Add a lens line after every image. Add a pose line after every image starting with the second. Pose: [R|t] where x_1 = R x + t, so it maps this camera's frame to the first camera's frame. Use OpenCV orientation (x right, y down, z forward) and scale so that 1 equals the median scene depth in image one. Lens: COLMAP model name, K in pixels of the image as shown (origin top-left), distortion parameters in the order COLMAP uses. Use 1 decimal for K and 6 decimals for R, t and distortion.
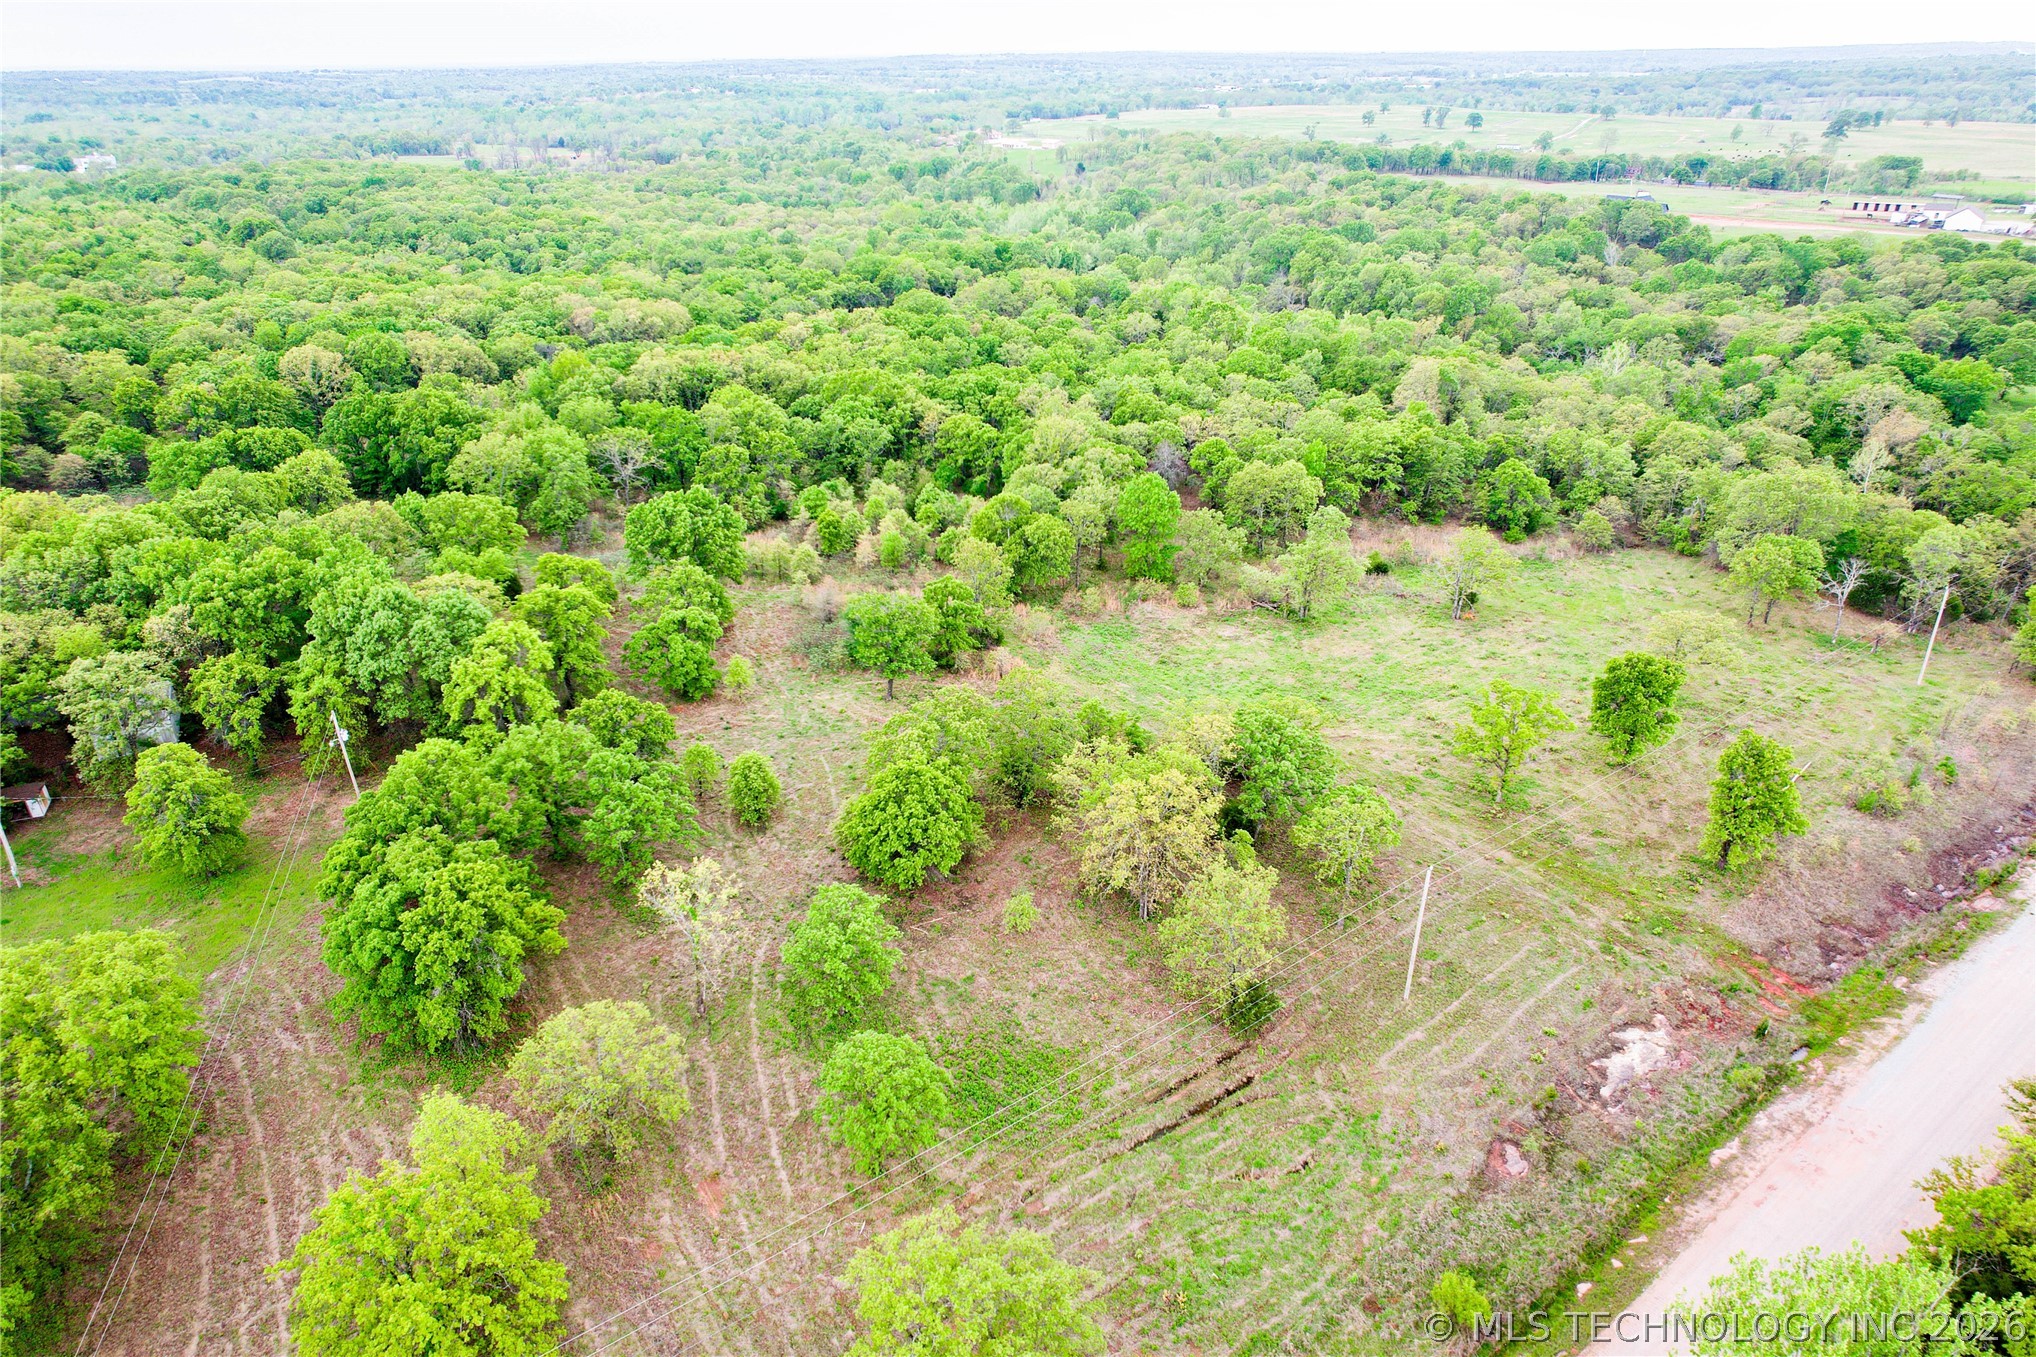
lens RADIAL K [[1308.5, 0, 1018.0], [0, 1308.5, 678.5], [0, 0, 1]] dist [-0.072724, 0.067629]
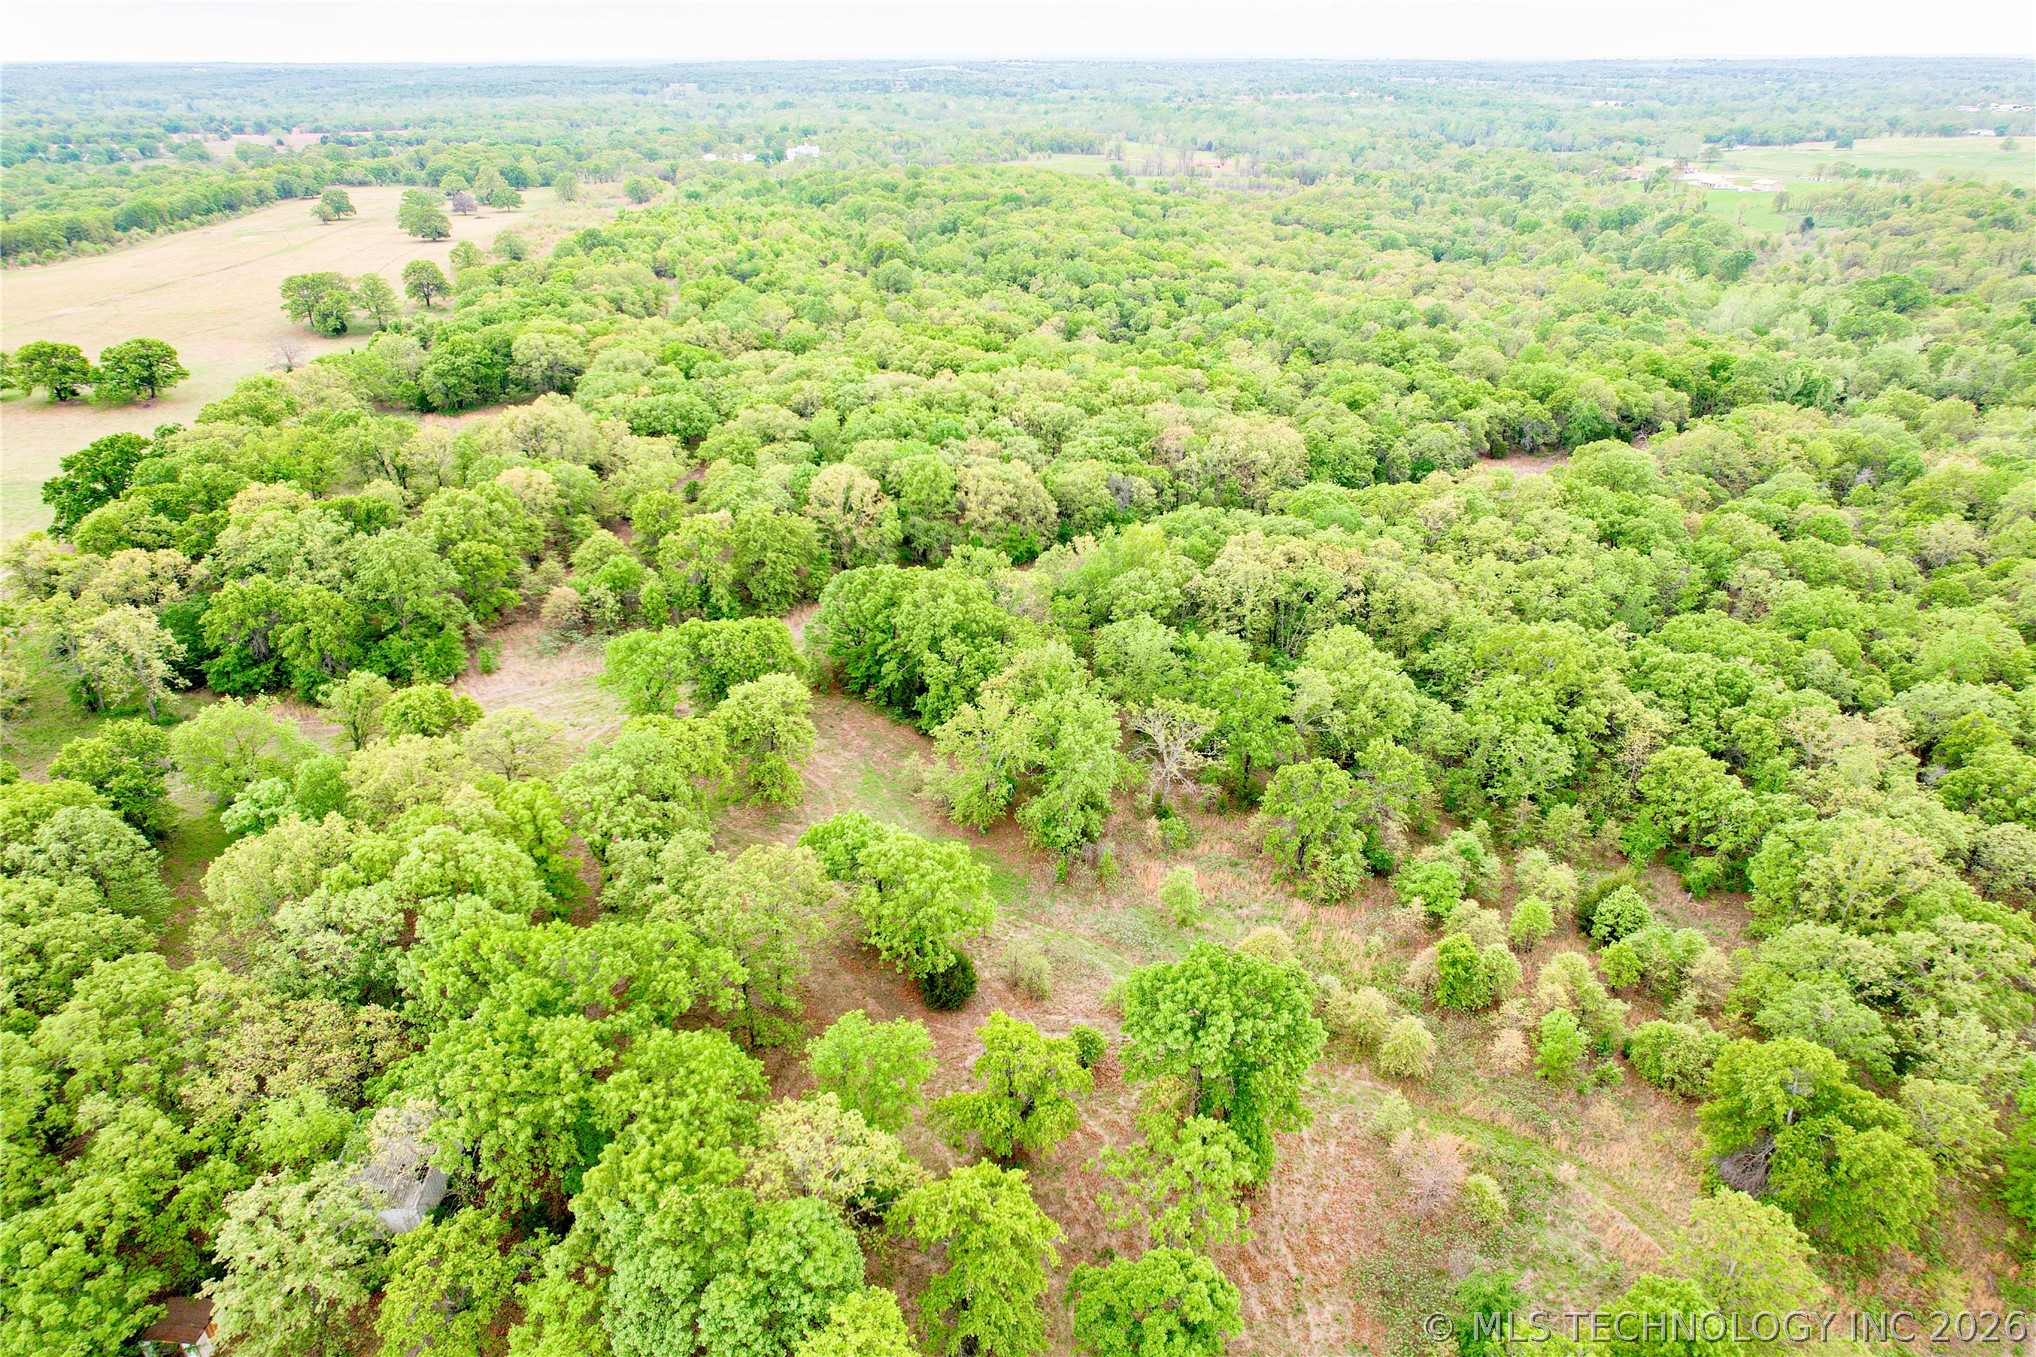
lens RADIAL K [[1308.5, 0, 1018.0], [0, 1308.5, 678.5], [0, 0, 1]] dist [-0.072724, 0.067629]
pose [[0.897991, 0.200725, -0.391563, -0.095431], [-0.199693, 0.978878, 0.043831, -0.189963], [0.392091, 0.038833, 0.919107, 0.278878]]
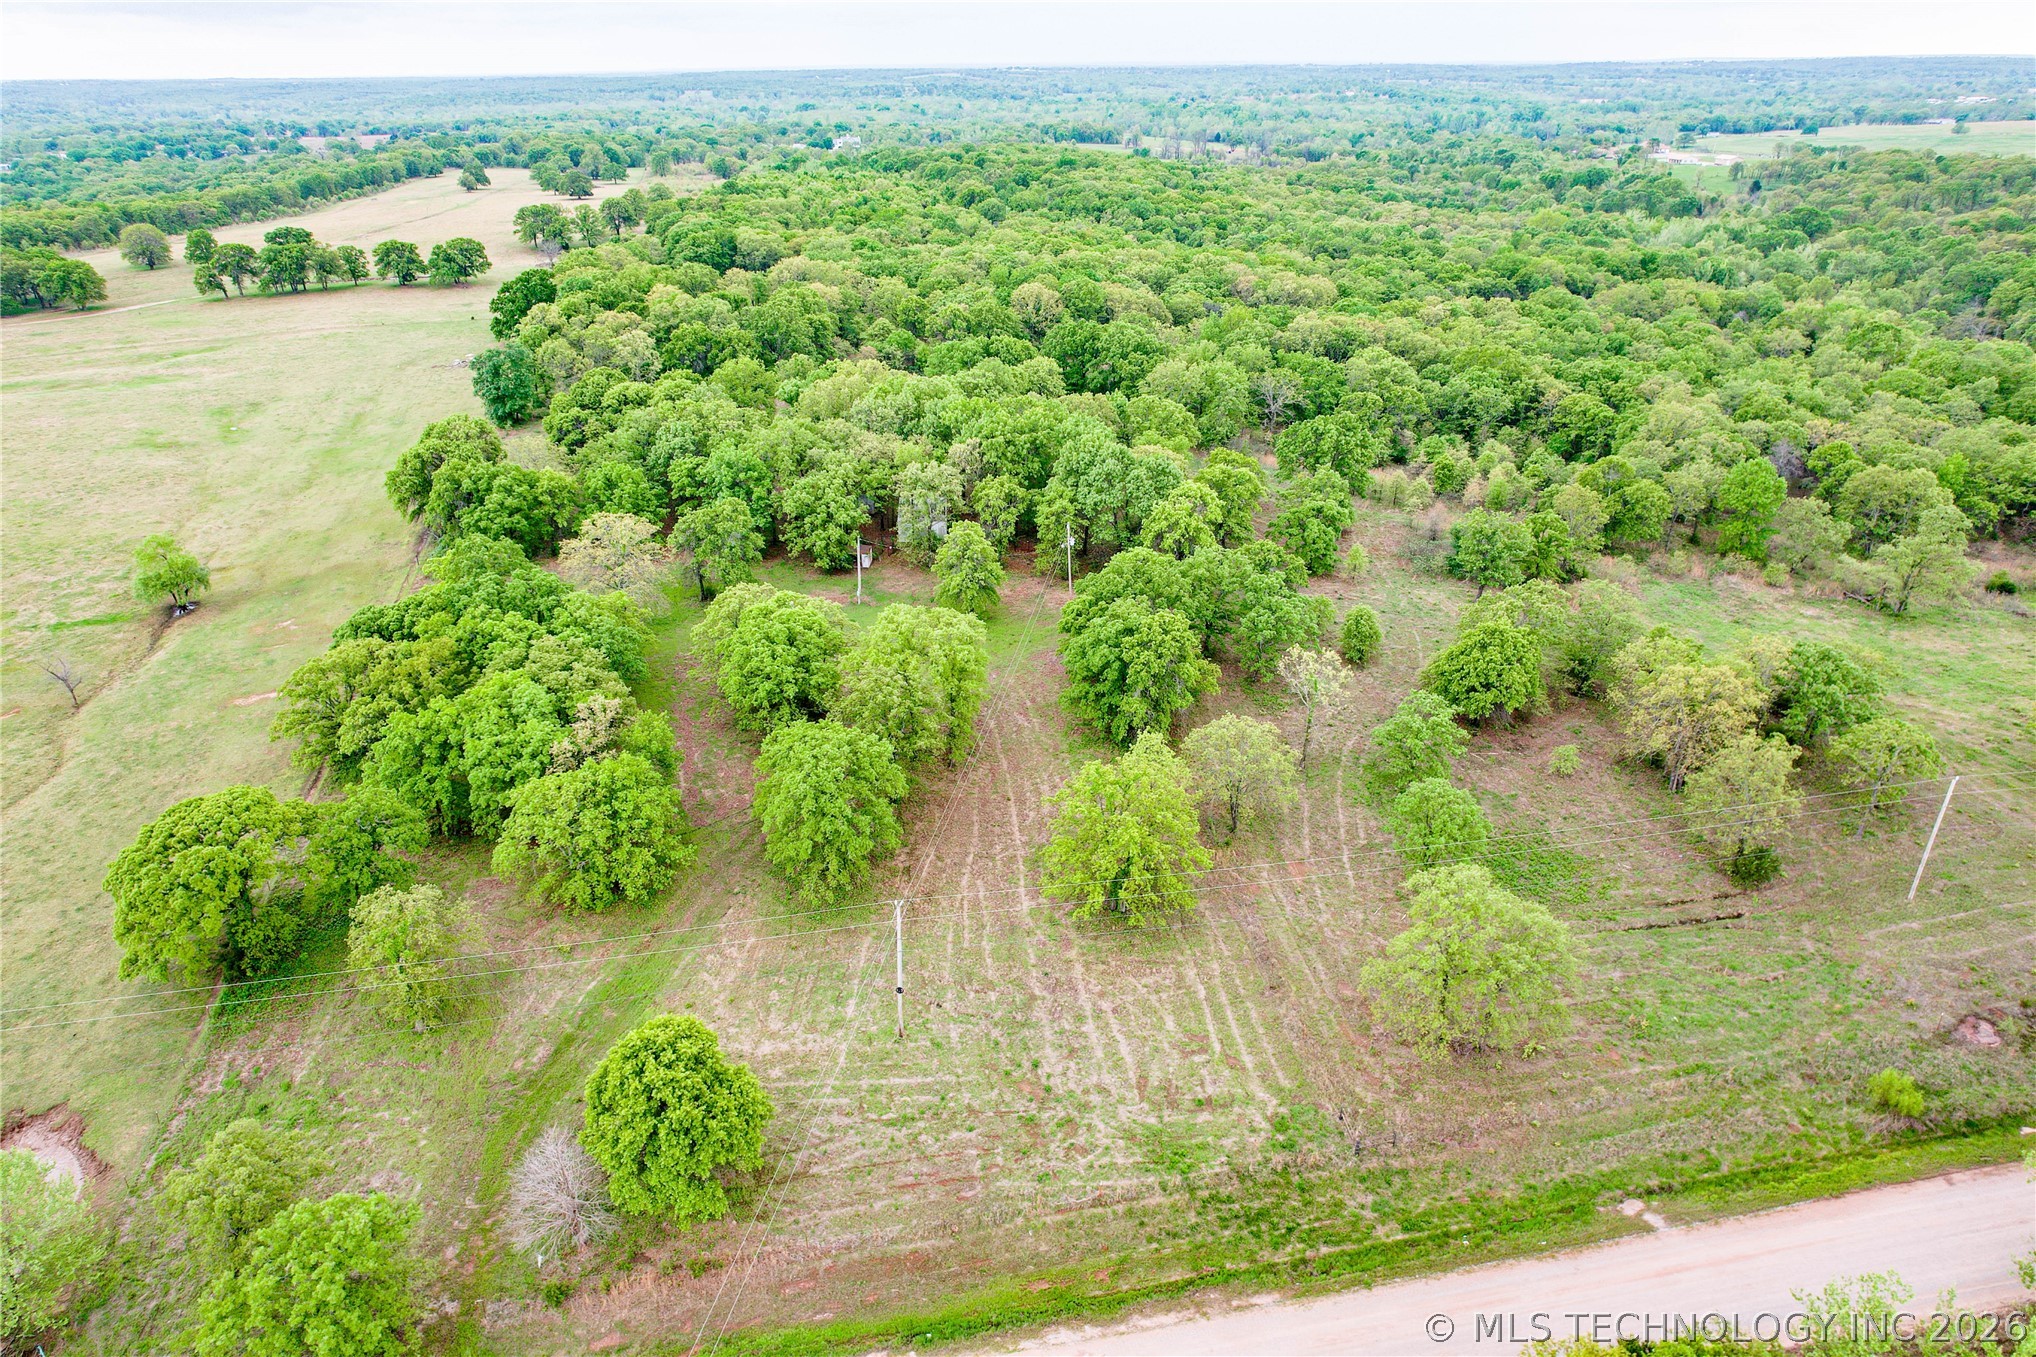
lens RADIAL K [[1308.5, 0, 1018.0], [0, 1308.5, 678.5], [0, 0, 1]] dist [-0.072724, 0.067629]
pose [[0.899837, 0.190285, -0.392536, 0.001152], [-0.191031, 0.980865, 0.037568, 0.076168], [0.392173, 0.041182, 0.918969, -0.156640]]
